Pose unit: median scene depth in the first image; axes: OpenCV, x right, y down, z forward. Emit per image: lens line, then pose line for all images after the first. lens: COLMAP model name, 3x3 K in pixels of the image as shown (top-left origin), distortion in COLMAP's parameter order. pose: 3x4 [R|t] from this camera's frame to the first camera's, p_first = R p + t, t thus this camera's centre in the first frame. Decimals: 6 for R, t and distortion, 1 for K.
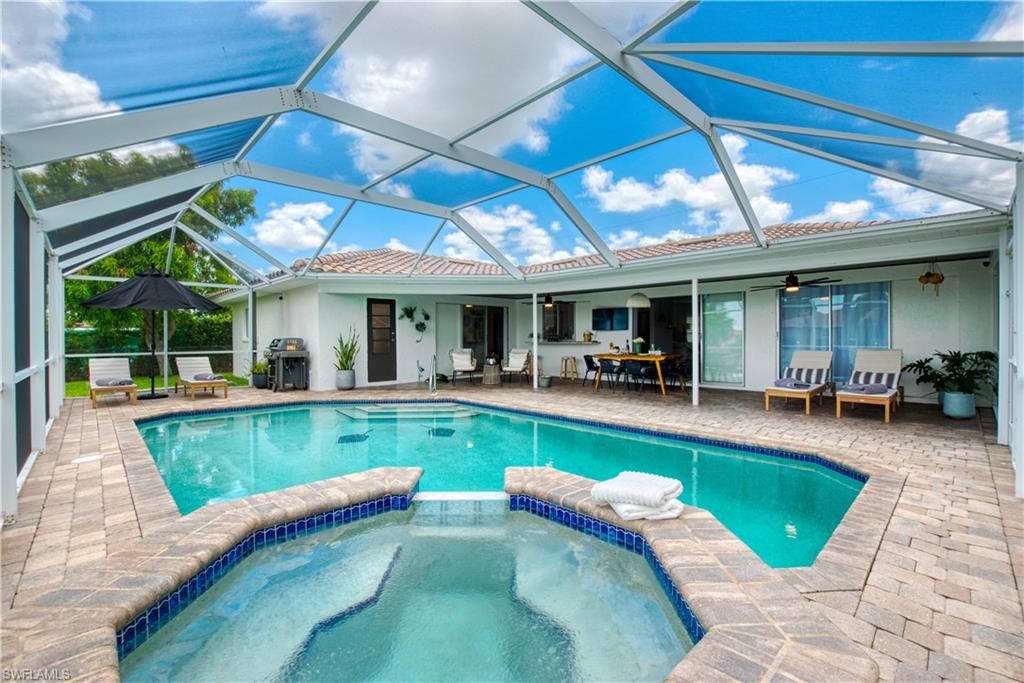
lens RADIAL K [[442.3, 0, 512.0], [0, 442.3, 341.5], [0, 0, 1]] dist [-0.001322, -0.000101]
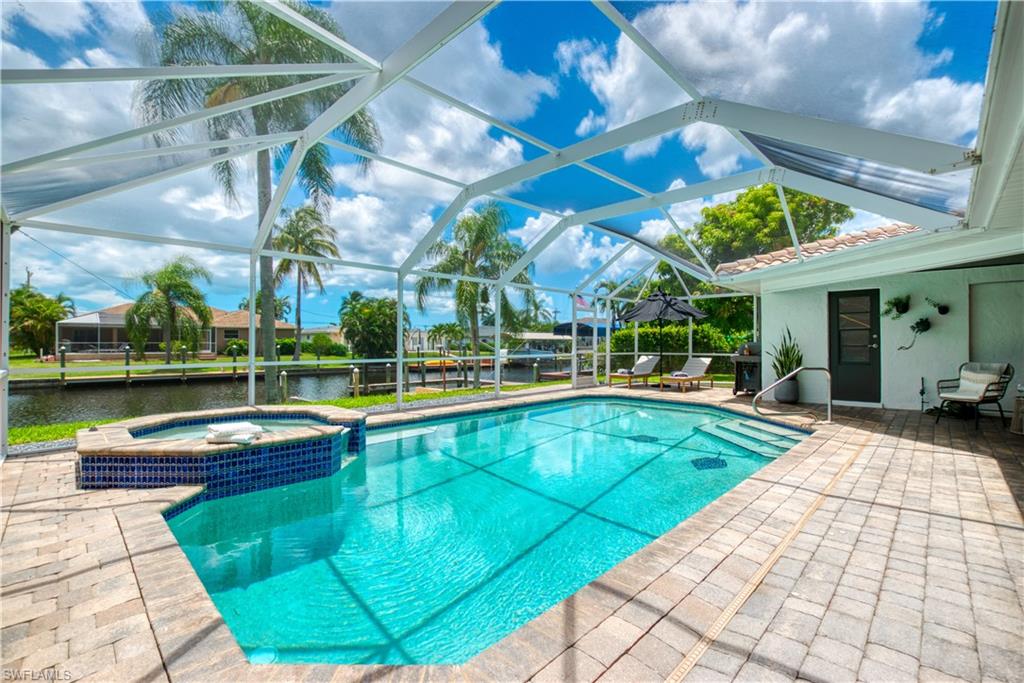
lens RADIAL K [[442.3, 0, 512.0], [0, 442.3, 341.5], [0, 0, 1]] dist [-0.001322, -0.000101]
pose [[0.026283, 0.007641, -0.999625, 0.427534], [-0.014368, 0.999870, 0.007265, -0.007245], [0.999551, 0.014172, 0.026389, 0.424206]]
